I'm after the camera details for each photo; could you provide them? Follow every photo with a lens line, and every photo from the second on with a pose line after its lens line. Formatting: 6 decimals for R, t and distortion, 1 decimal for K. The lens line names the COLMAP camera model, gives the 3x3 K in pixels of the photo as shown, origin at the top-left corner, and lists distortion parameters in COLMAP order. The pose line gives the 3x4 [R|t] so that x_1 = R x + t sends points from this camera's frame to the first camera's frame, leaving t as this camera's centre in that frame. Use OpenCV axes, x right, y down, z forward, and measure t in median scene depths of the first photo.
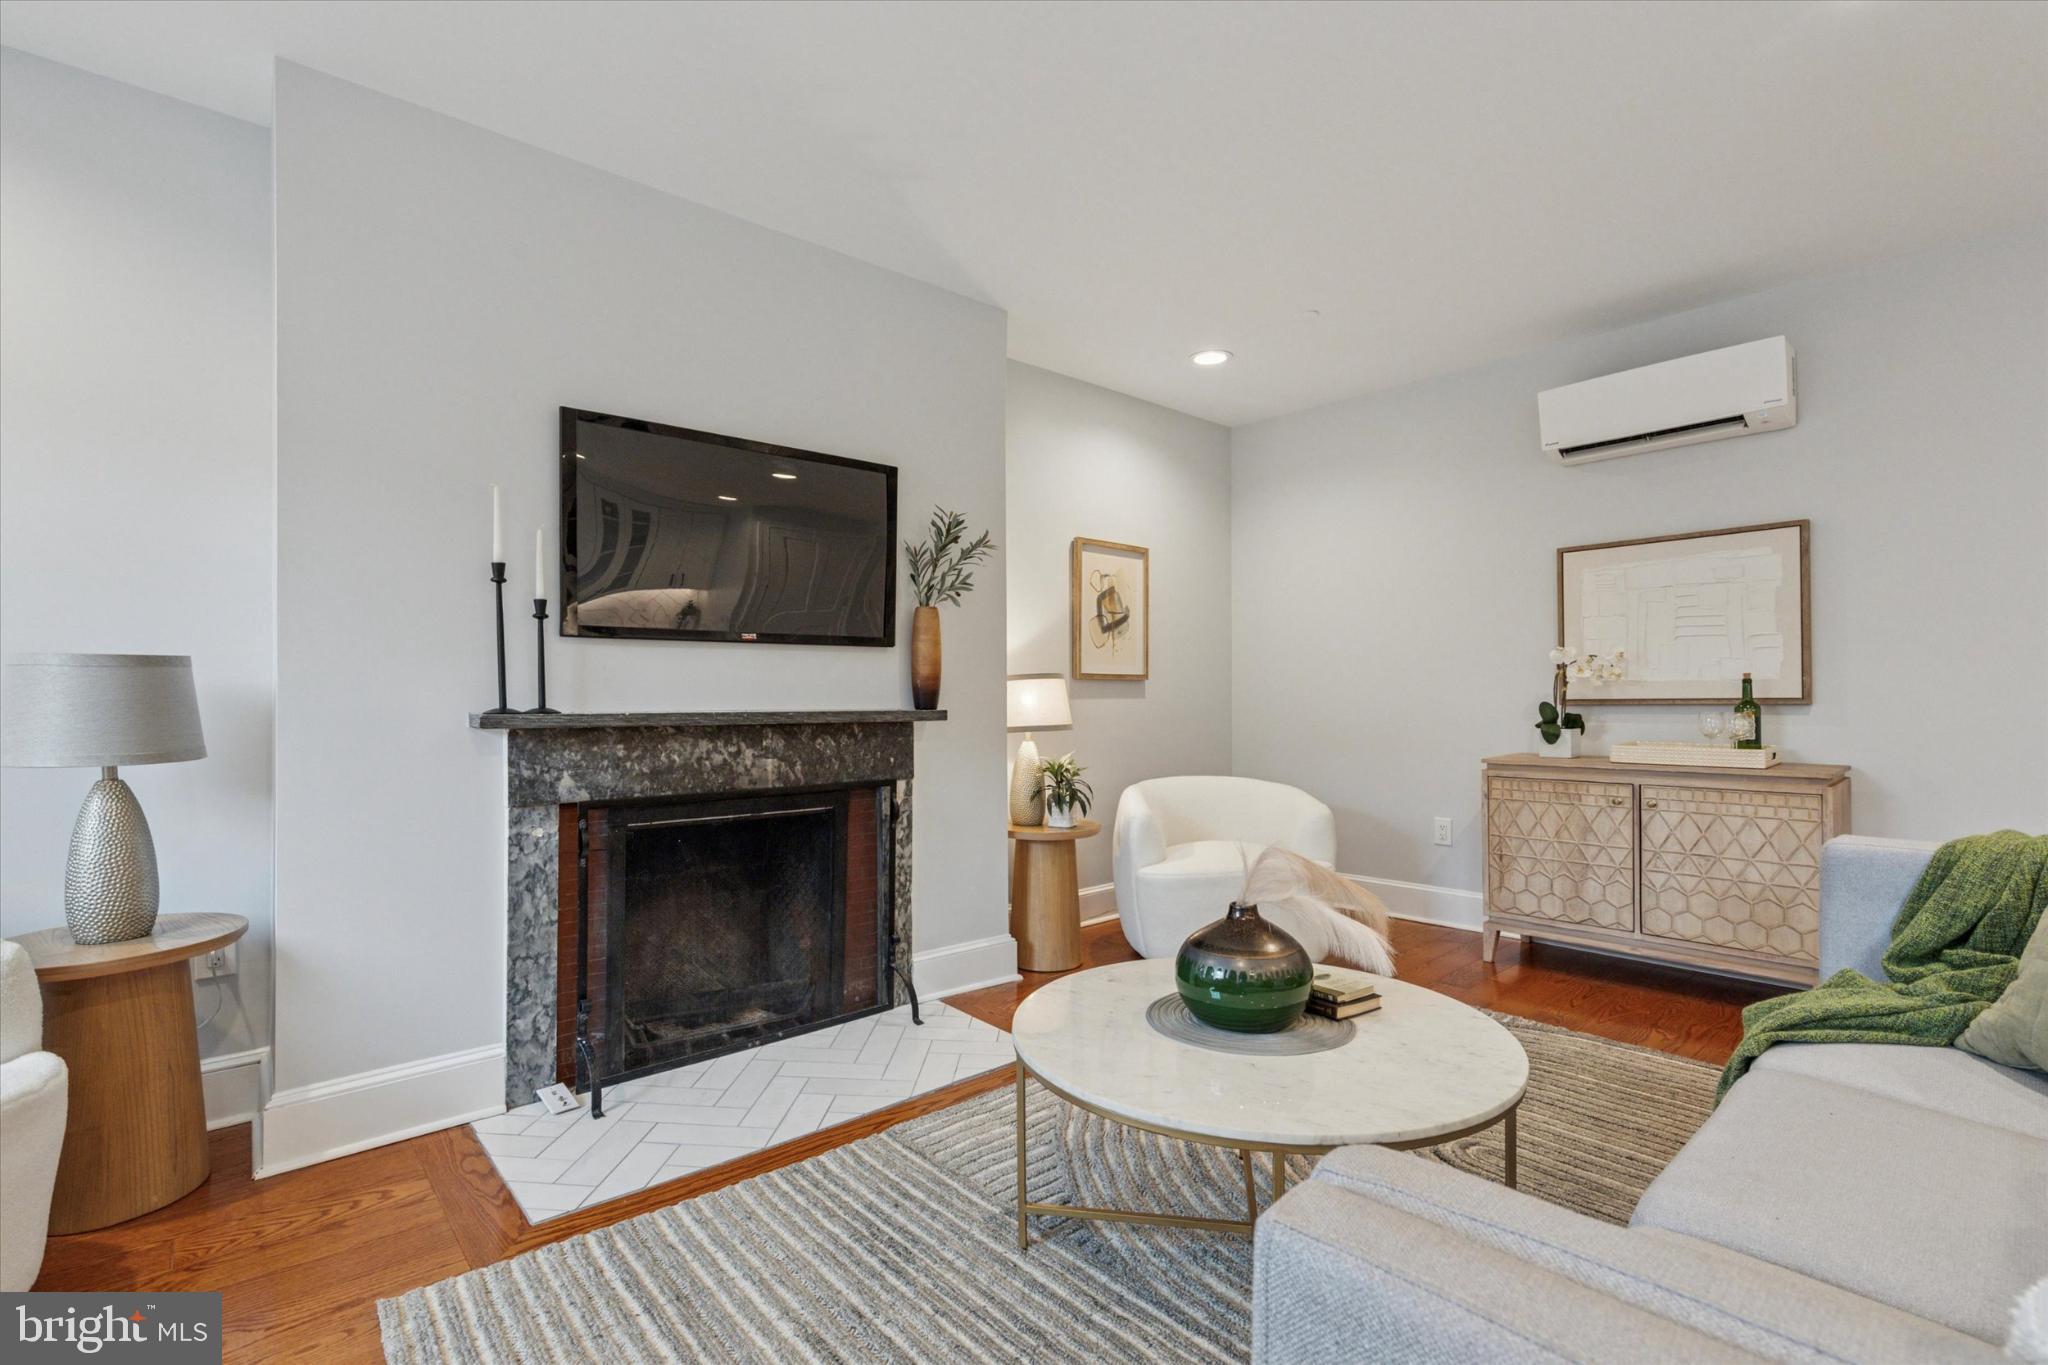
lens RADIAL K [[952.3, 0, 1024.0], [0, 952.3, 694.6], [0, 0, 1]] dist [-0.000442, -0.000336]
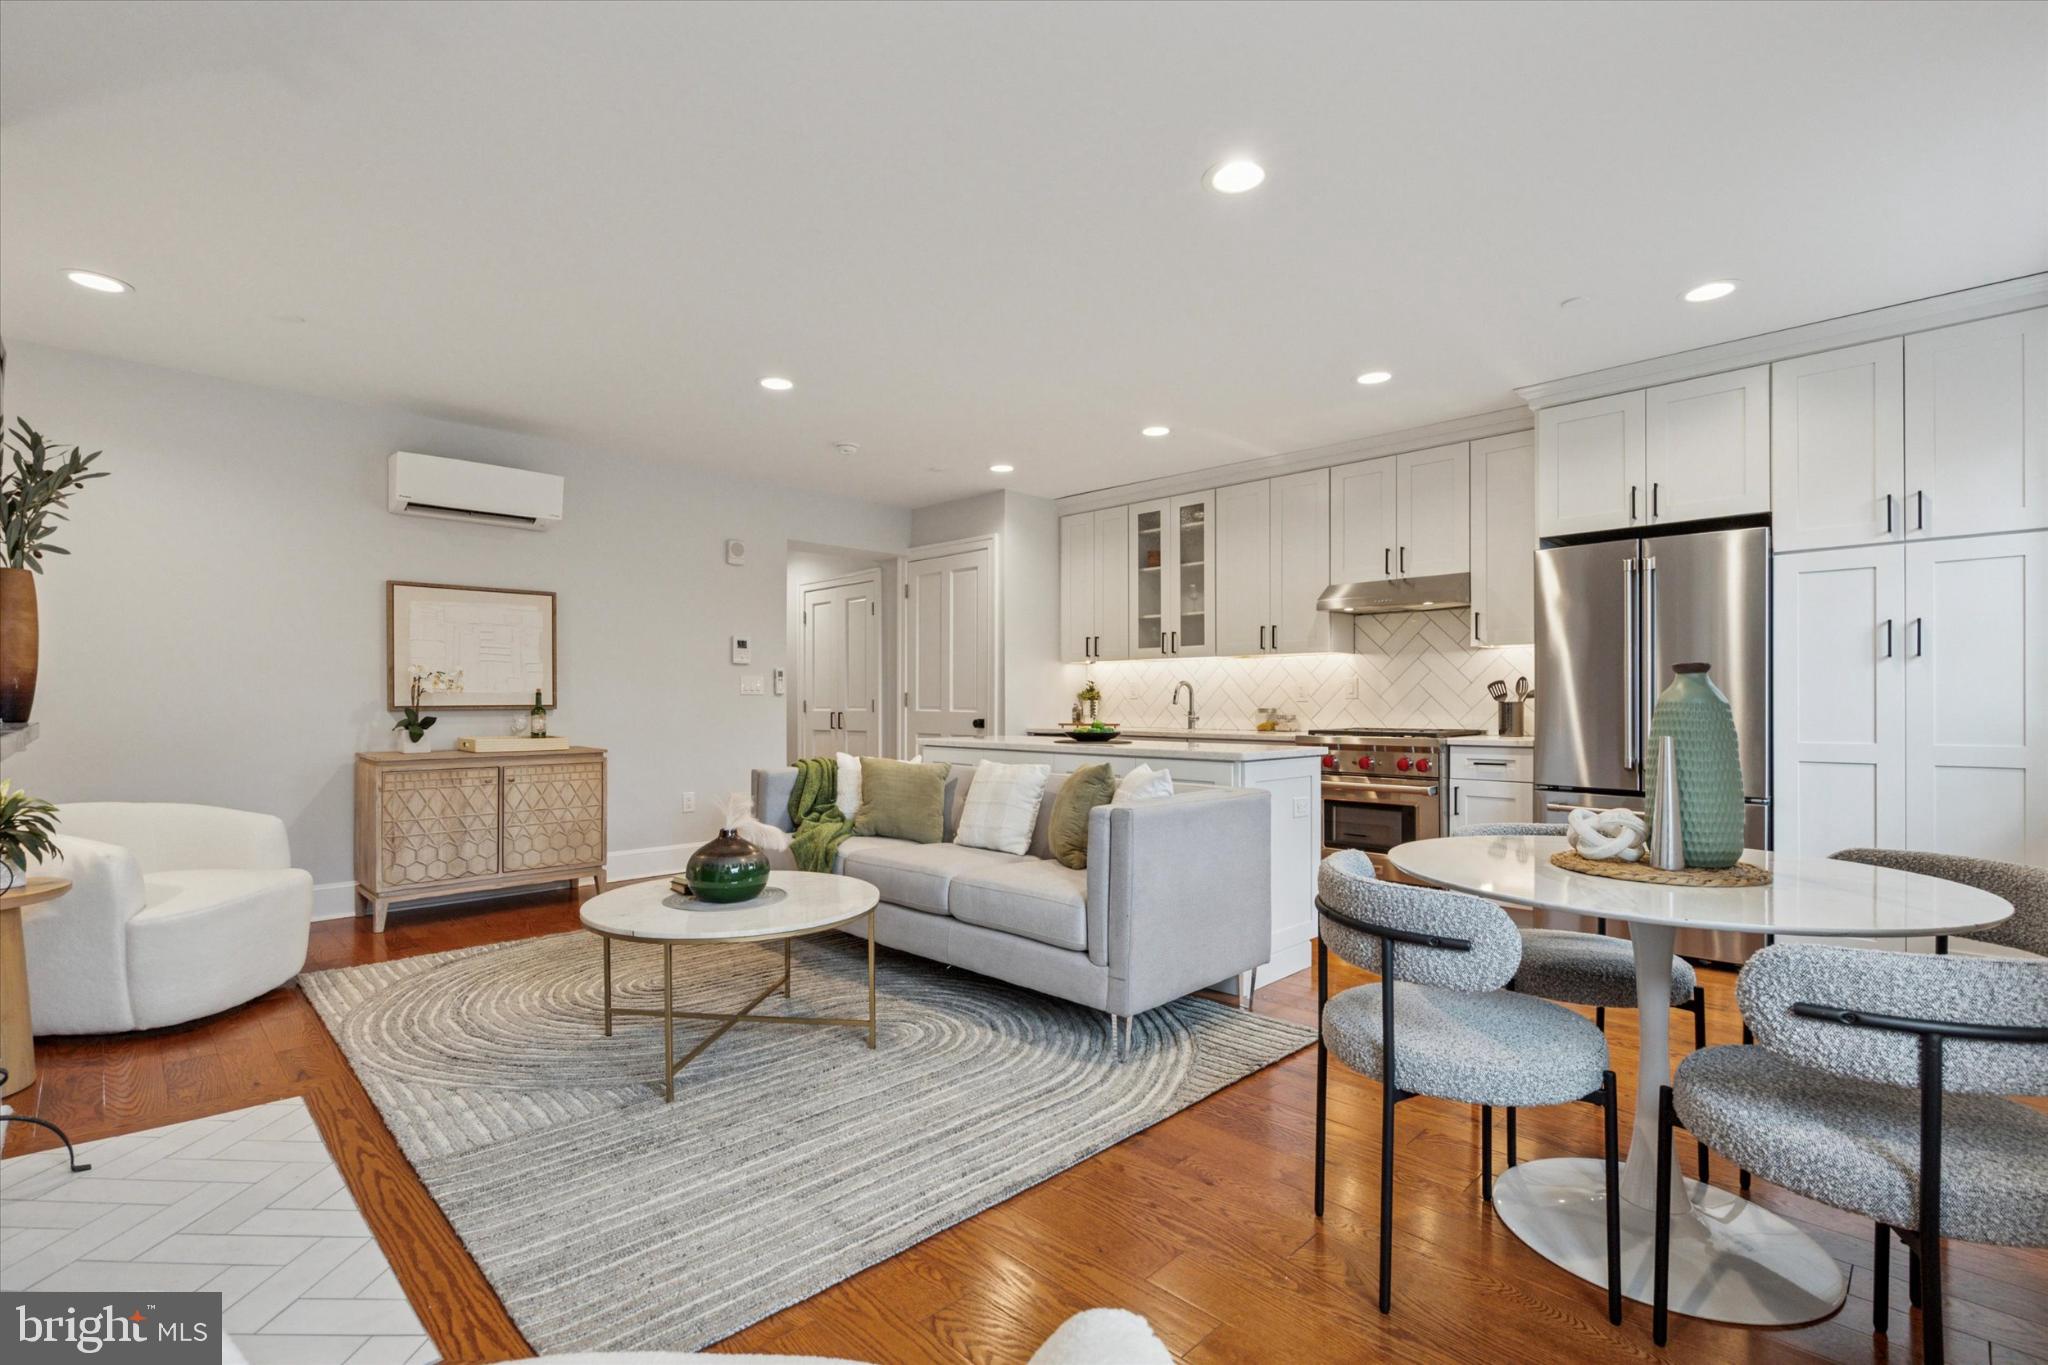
lens RADIAL K [[952.3, 0, 1024.0], [0, 952.3, 694.6], [0, 0, 1]] dist [-0.000442, -0.000336]
pose [[-0.076871, 0.012829, 0.996959, -0.810645], [-0.002996, 0.999910, -0.013098, 0.004465], [-0.997037, -0.003994, -0.076825, 0.341157]]
